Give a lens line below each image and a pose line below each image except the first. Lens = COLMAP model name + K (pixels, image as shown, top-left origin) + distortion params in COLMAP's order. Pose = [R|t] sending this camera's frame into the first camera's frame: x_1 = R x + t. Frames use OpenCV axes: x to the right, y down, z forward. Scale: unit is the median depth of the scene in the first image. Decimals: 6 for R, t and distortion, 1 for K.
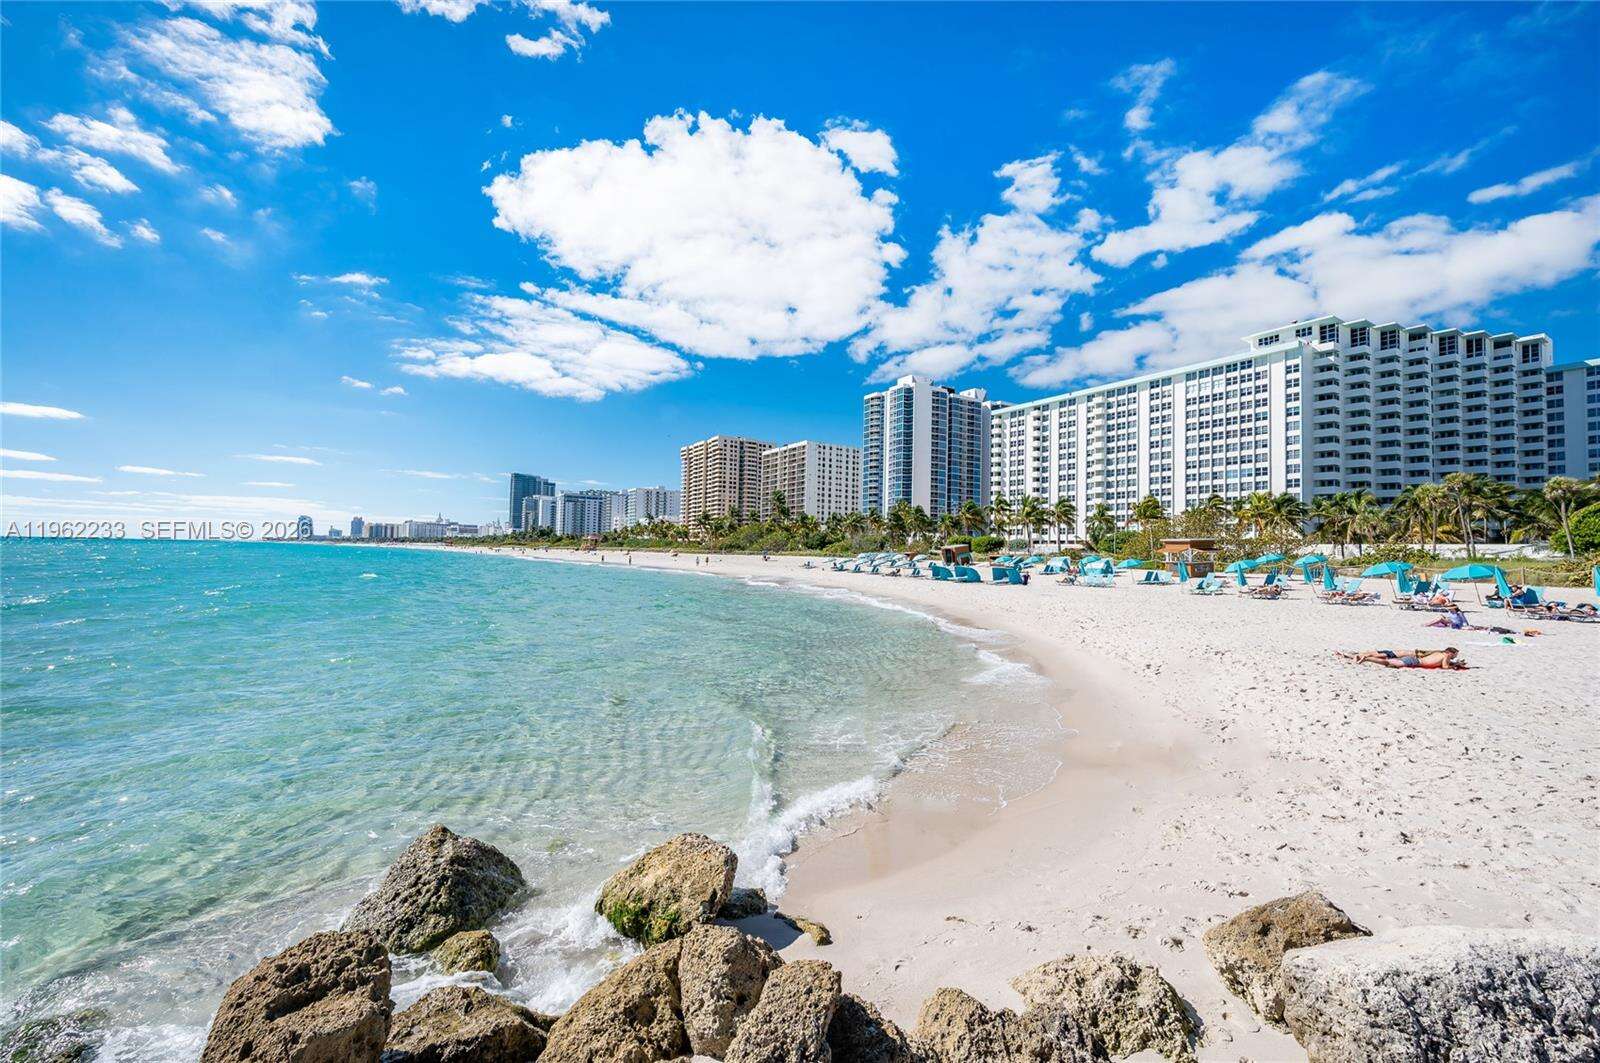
lens RADIAL K [[651.5, 0, 800.0], [0, 651.5, 531.5], [0, 0, 1]] dist [-0.000085, 0.000336]
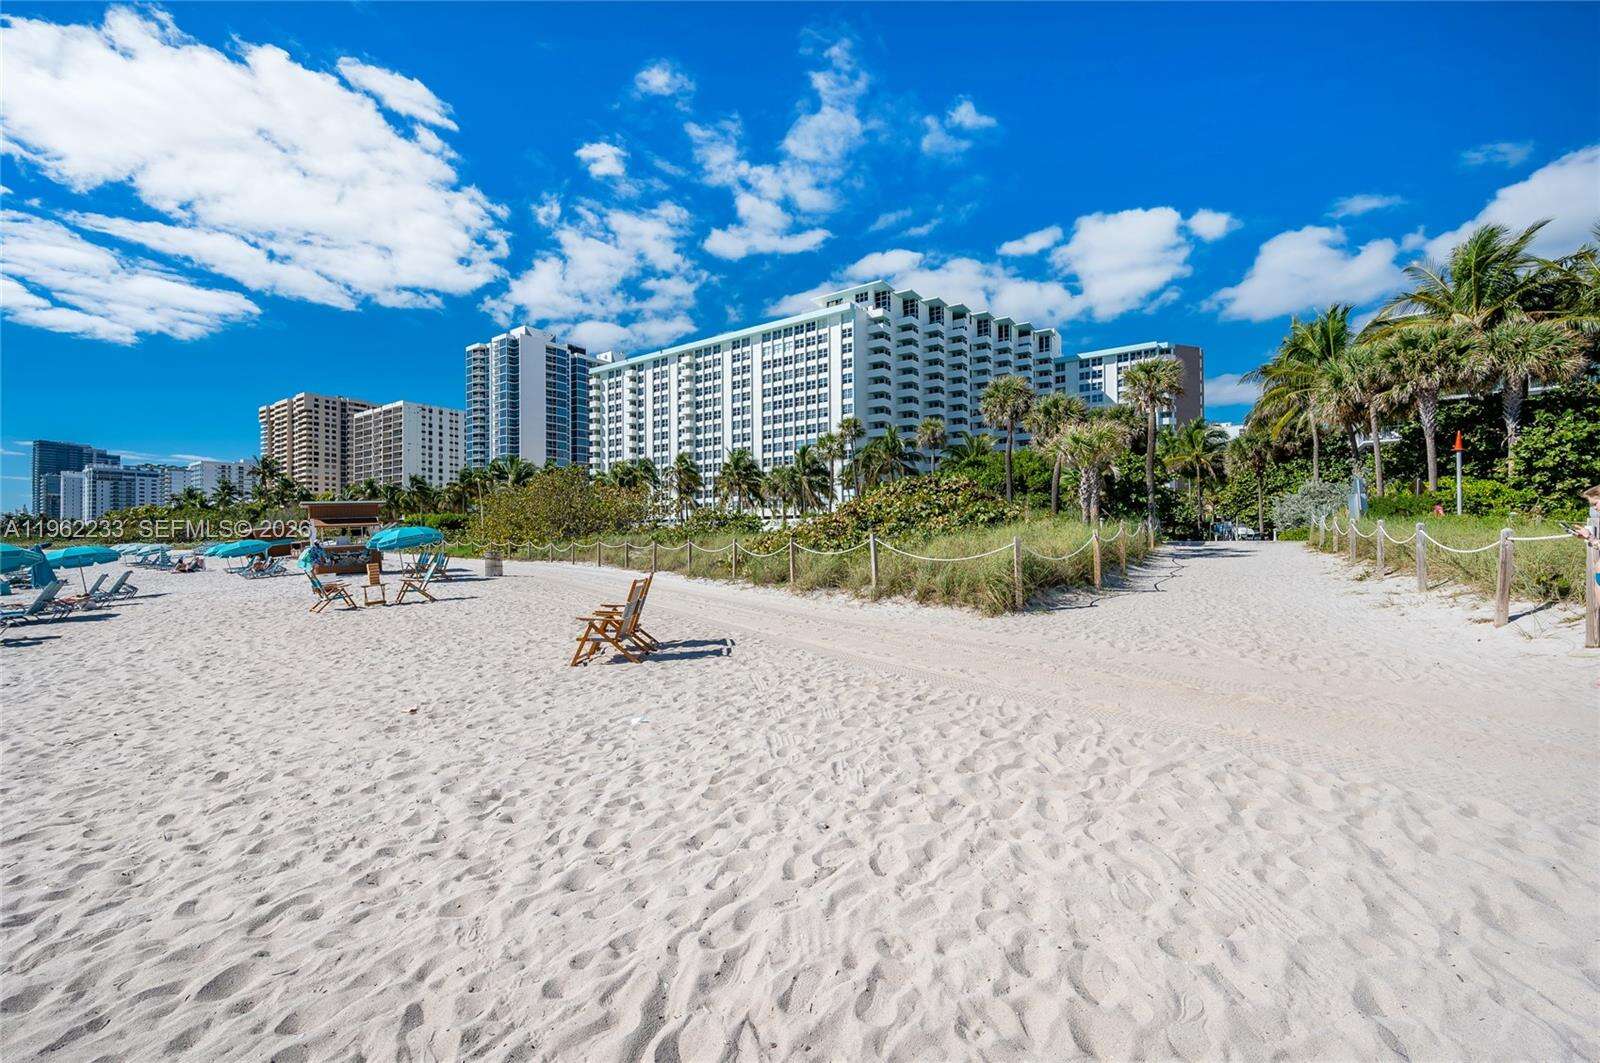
lens RADIAL K [[636.4, 0, 828.1], [0, 636.4, 556.4], [0, 0, 1]] dist [0.000273, 0.000113]
pose [[0.914578, -0.030448, 0.403262, 0.298904], [0.008091, 0.998340, 0.057028, 0.018396], [-0.404329, -0.048894, 0.913306, 0.129443]]
